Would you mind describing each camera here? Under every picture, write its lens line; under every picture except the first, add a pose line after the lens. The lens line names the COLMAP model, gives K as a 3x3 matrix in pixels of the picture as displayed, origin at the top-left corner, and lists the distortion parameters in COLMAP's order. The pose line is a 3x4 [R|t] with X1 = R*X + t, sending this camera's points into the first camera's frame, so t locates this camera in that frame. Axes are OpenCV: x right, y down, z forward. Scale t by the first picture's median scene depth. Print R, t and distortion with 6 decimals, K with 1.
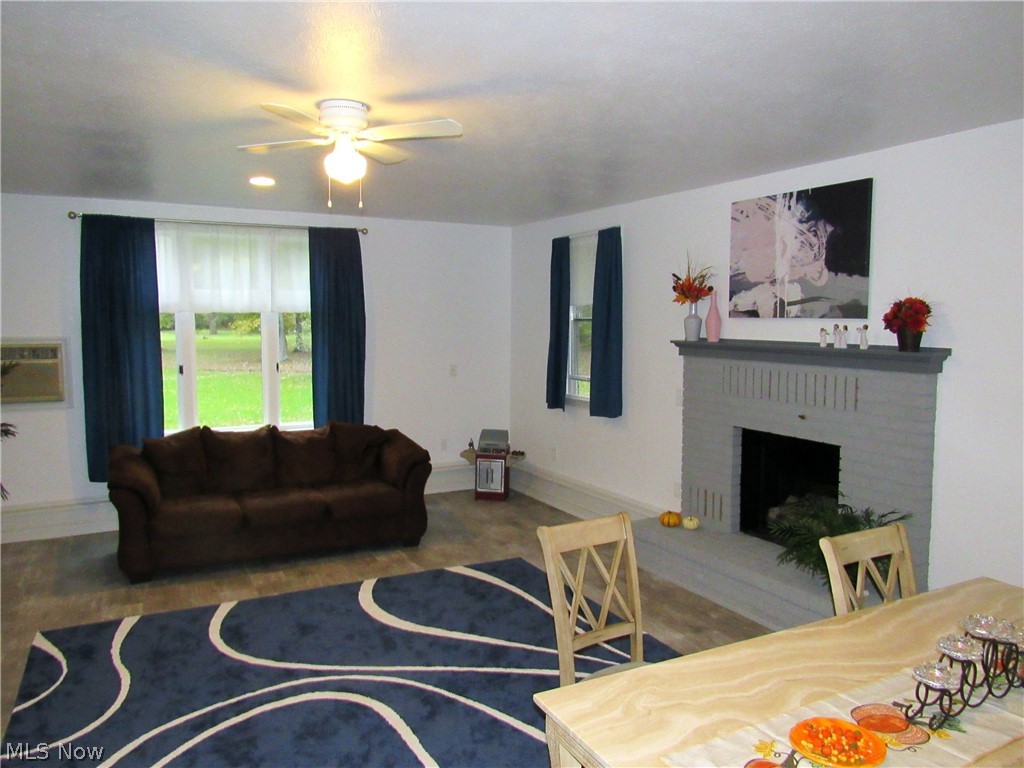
lens RADIAL K [[723.7, 0, 512.0], [0, 723.7, 384.0], [0, 0, 1]] dist [-0.043247, 0.000710]
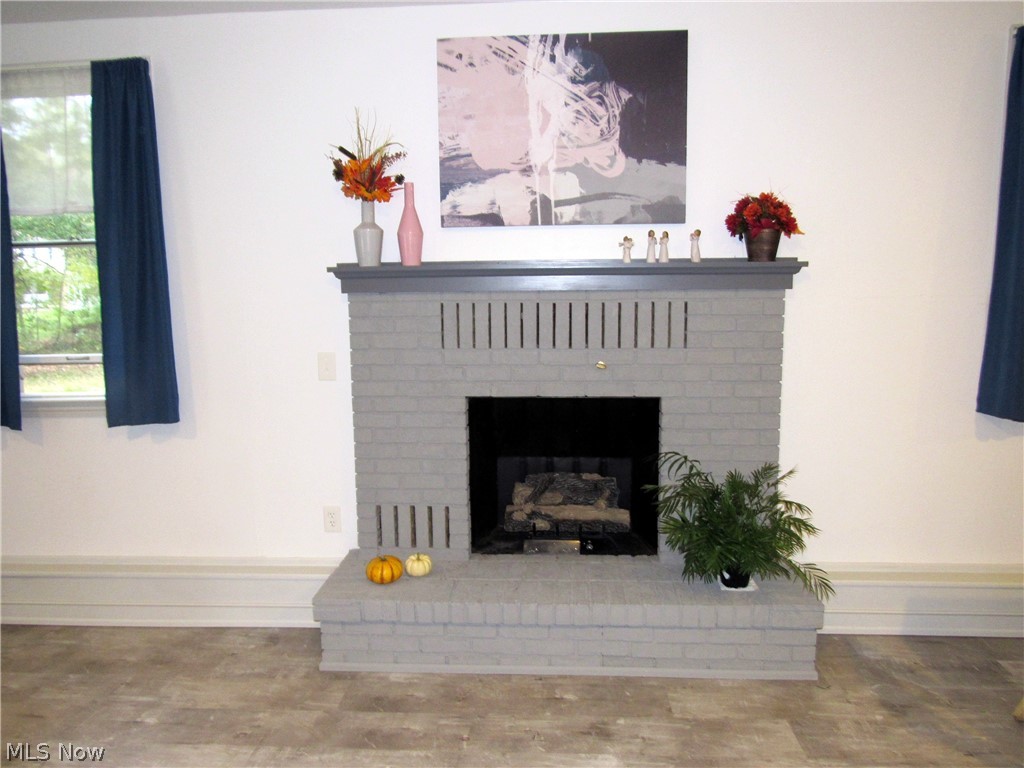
lens RADIAL K [[723.7, 0, 512.0], [0, 723.7, 384.0], [0, 0, 1]] dist [-0.043247, 0.000710]
pose [[0.528854, -0.120944, 0.840051, -0.229496], [0.092645, 0.992106, 0.084512, -0.004230], [-0.843641, 0.033132, 0.535885, 0.676383]]
